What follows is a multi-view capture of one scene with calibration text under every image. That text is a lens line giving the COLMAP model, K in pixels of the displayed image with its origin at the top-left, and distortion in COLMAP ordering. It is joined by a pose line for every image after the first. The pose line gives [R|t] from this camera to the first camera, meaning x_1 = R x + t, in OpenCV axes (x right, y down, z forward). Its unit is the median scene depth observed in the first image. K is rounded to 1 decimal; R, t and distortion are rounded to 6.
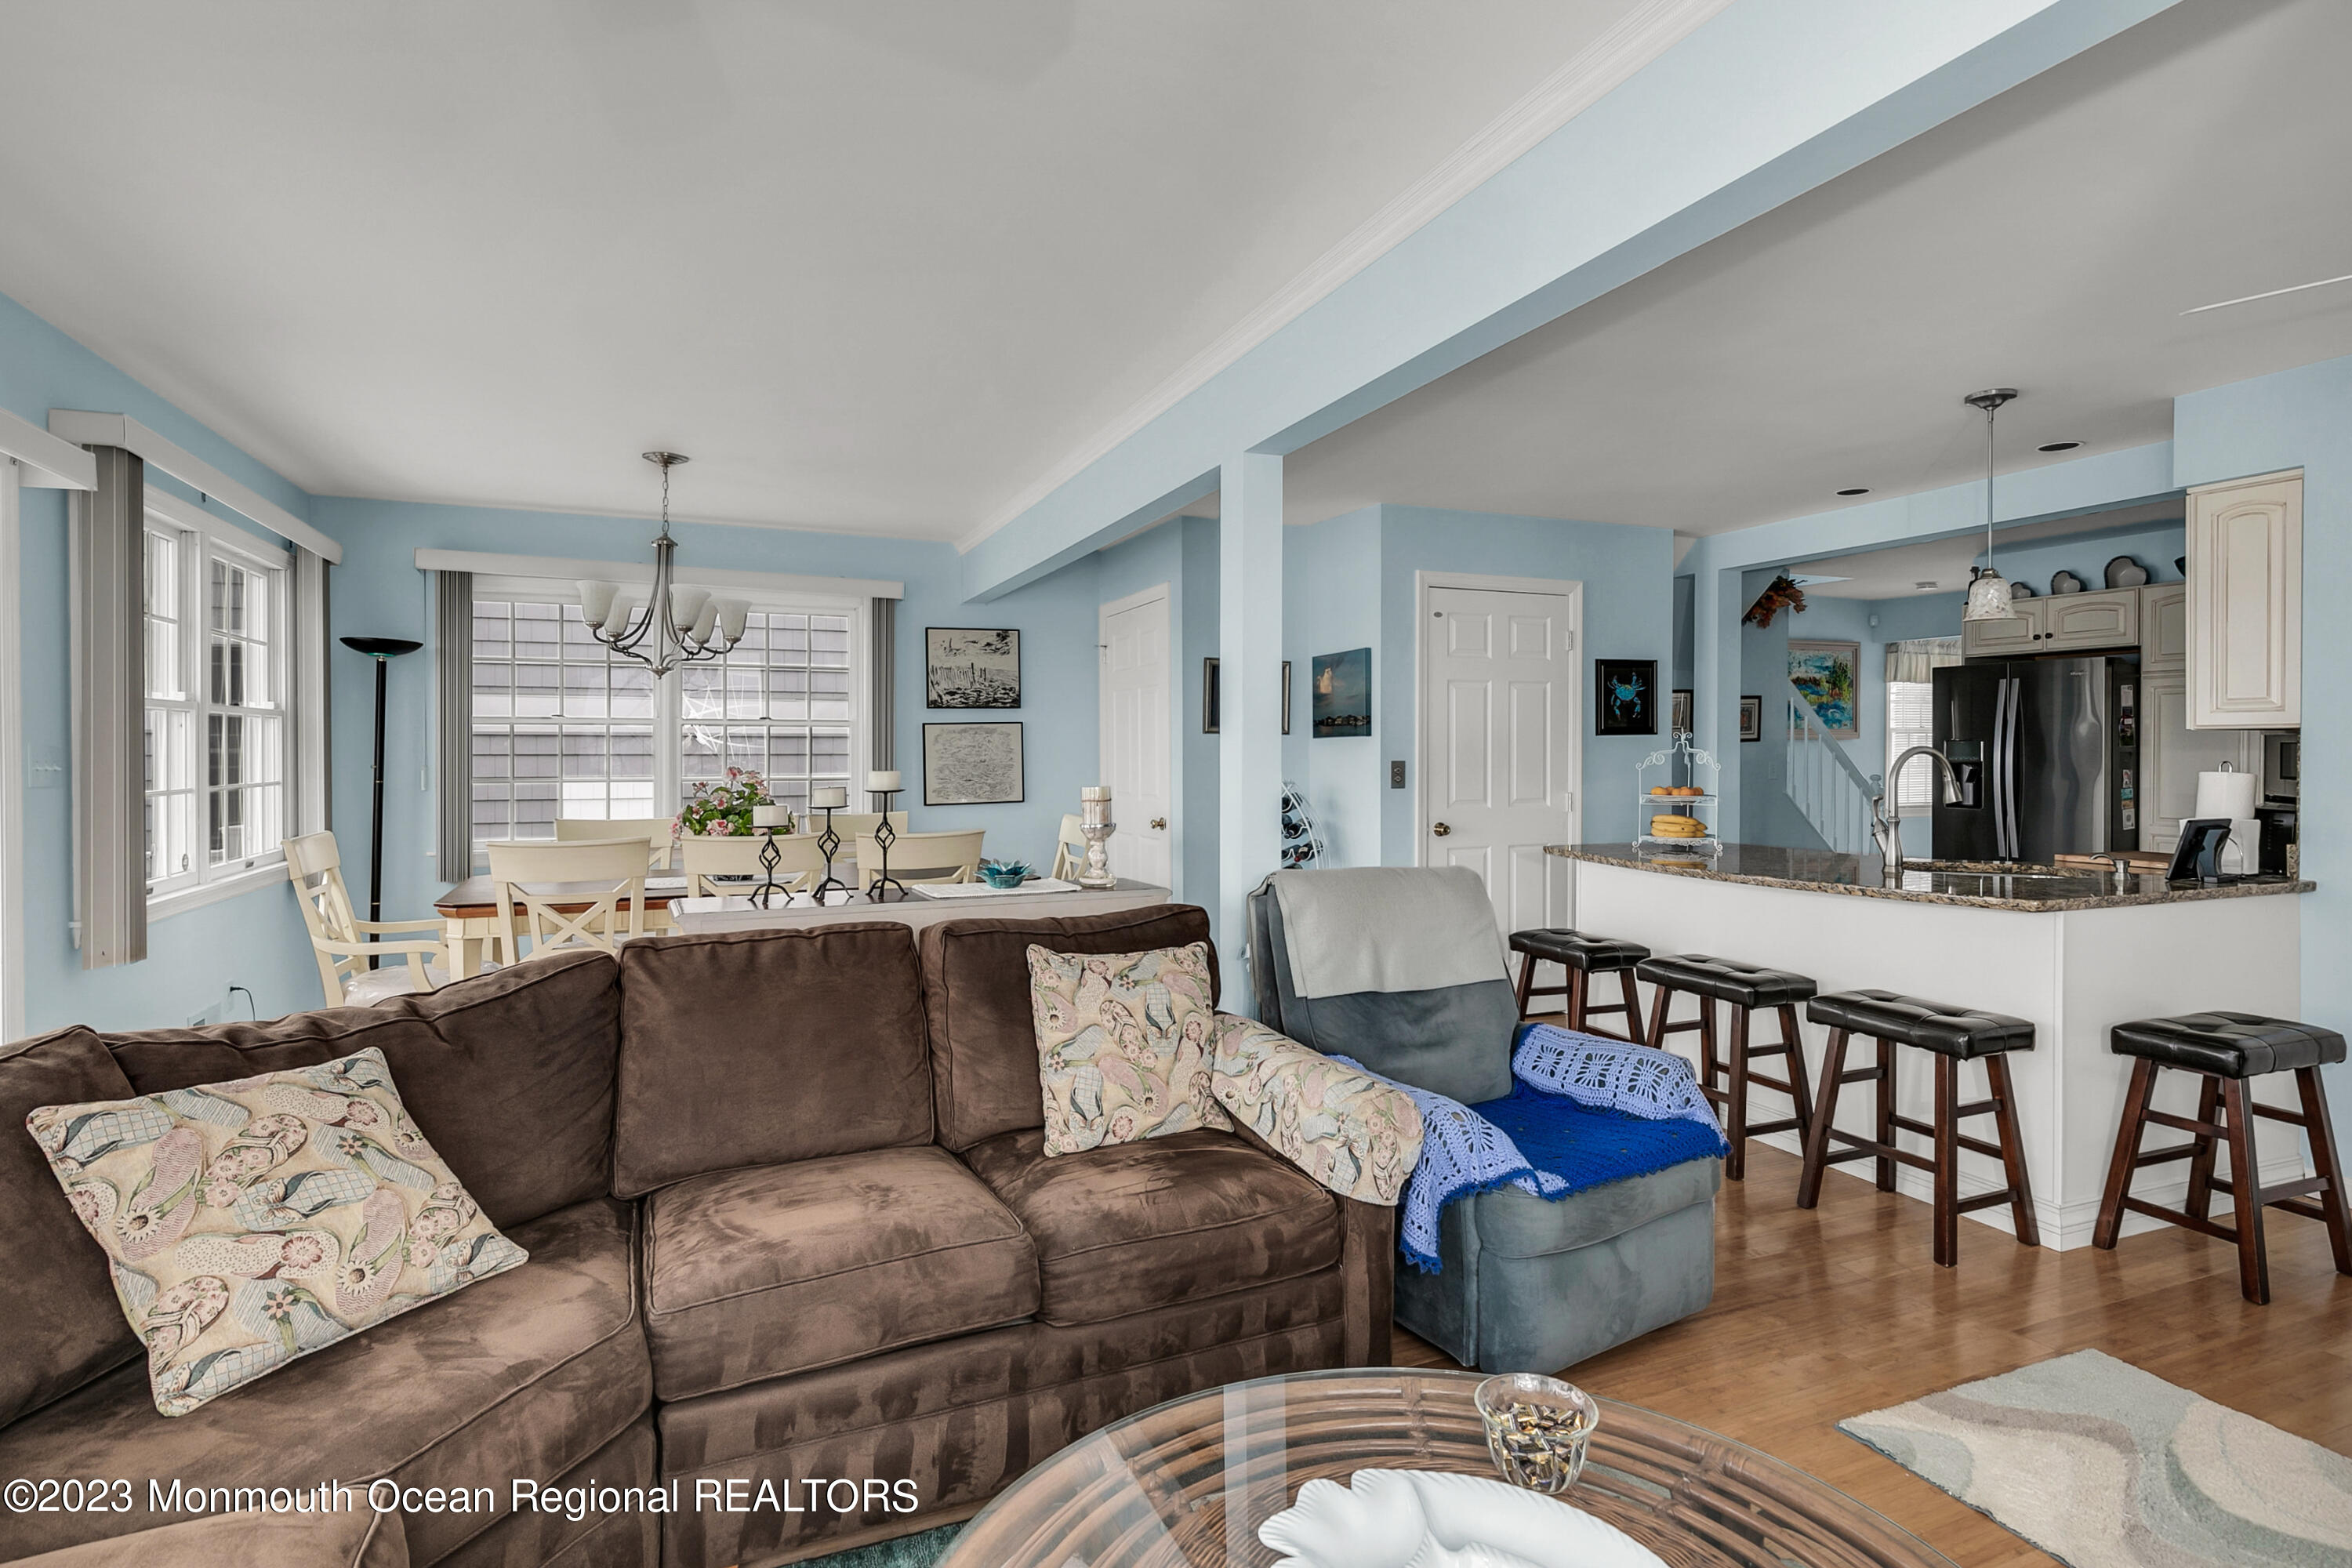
lens RADIAL K [[1193.5, 0, 1171.8], [0, 1193.5, 751.0], [0, 0, 1]] dist [0.000808, -0.000523]
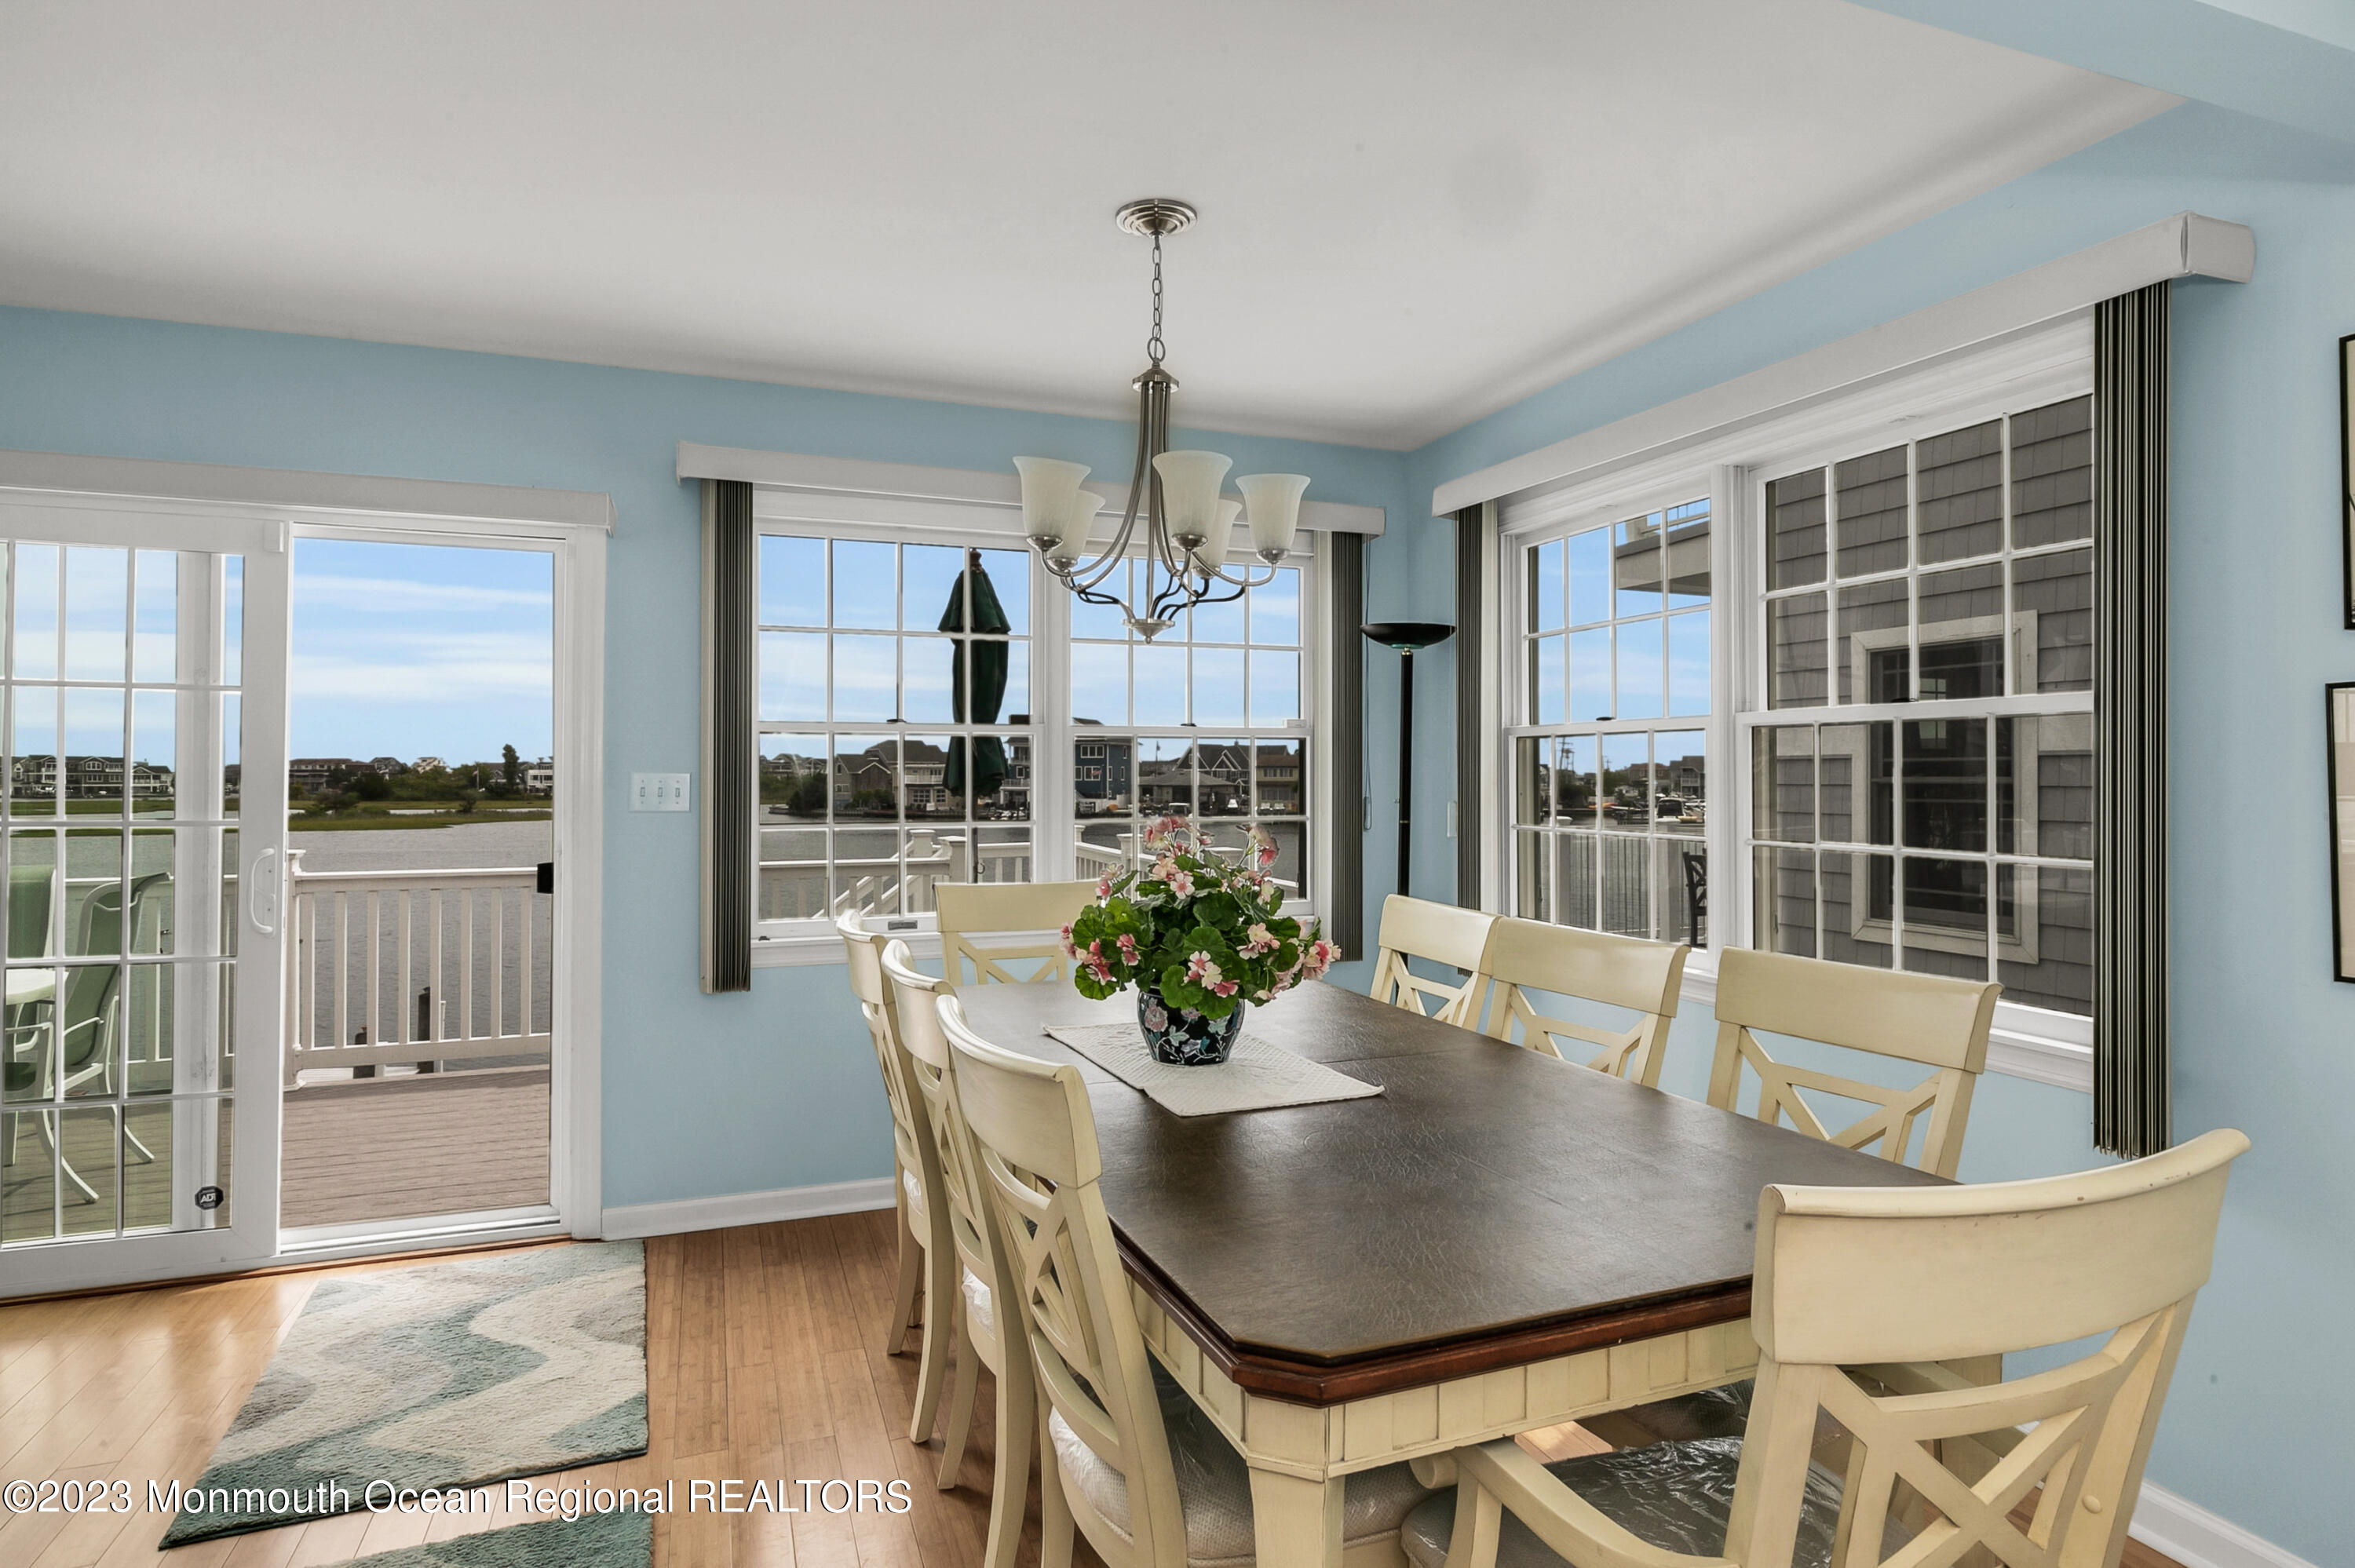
lens RADIAL K [[1293.5, 0, 1184.8], [0, 1293.5, 770.6], [0, 0, 1]] dist [0.004331, 0.000744]
pose [[-0.025965, -0.005365, -0.999648, 0.108607], [-0.004435, 0.999976, -0.005251, -0.000959], [0.999653, 0.004297, -0.025989, 0.816154]]
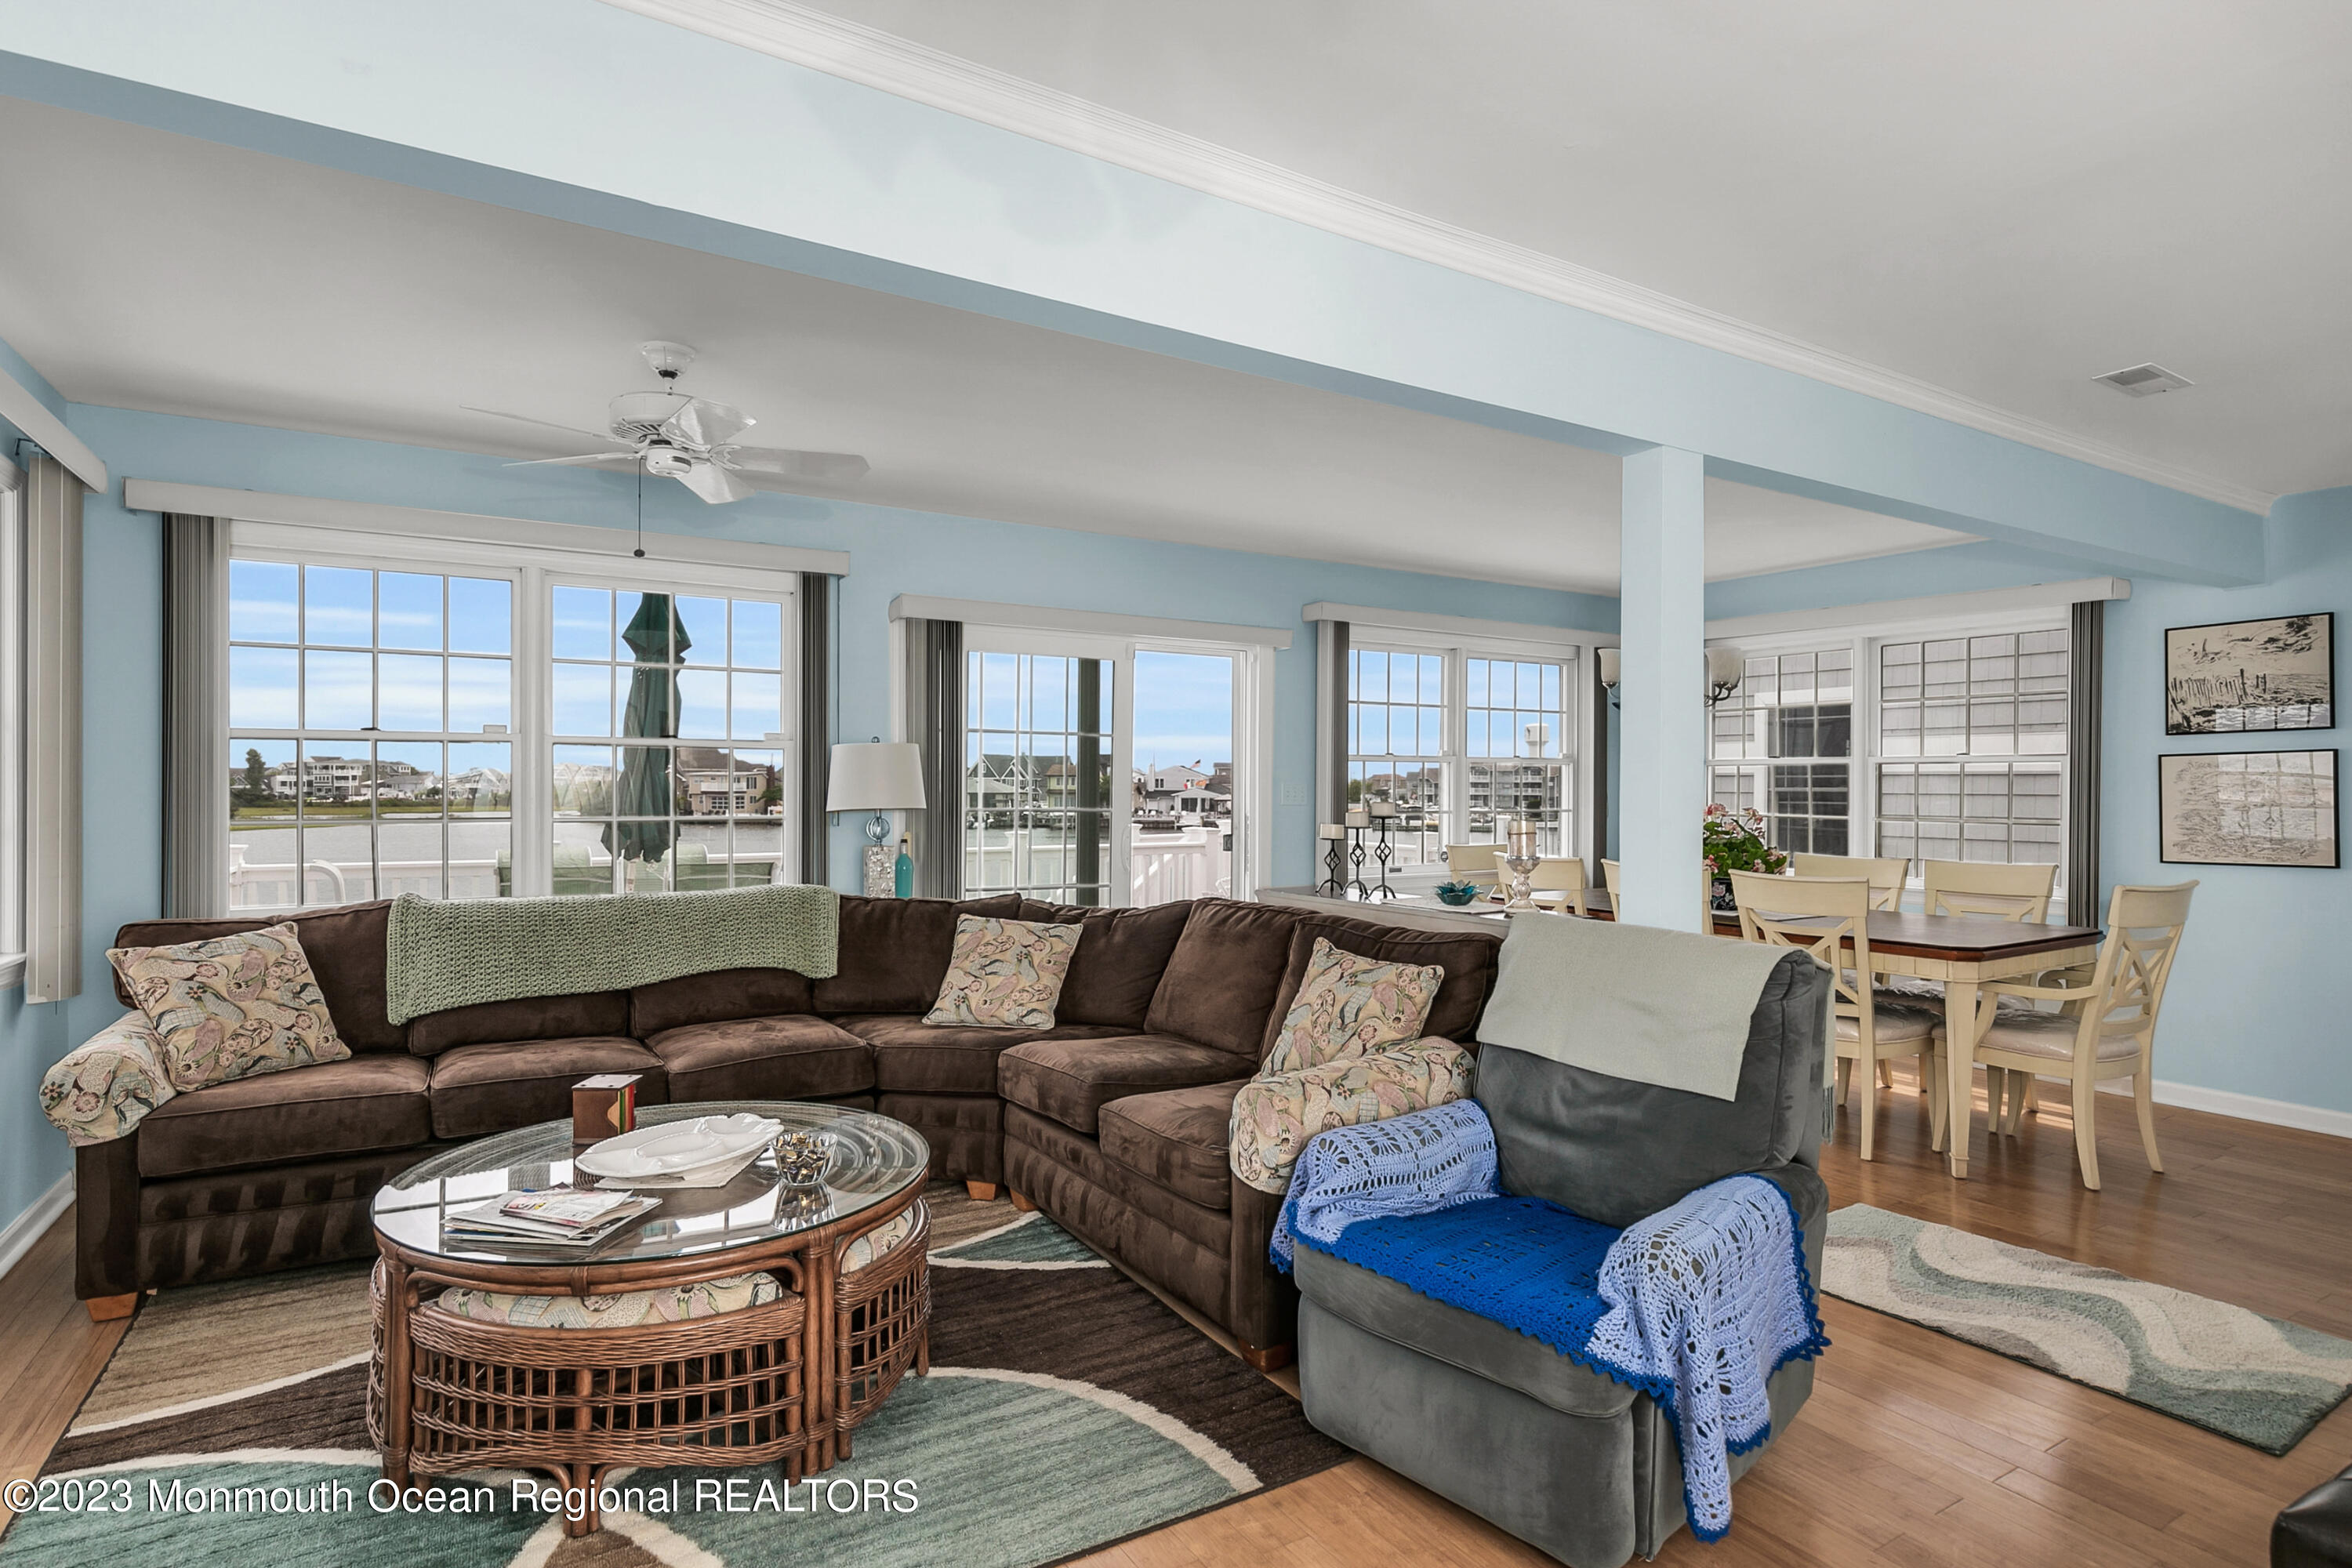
lens RADIAL K [[1193.5, 0, 1193.6], [0, 1193.5, 792.1], [0, 0, 1]] dist [0.000808, -0.000523]
pose [[0.155892, 0.005124, -0.987761, 0.495704], [-0.006704, 0.999969, 0.004129, 0.001584], [0.987751, 0.005979, 0.155921, 0.295426]]
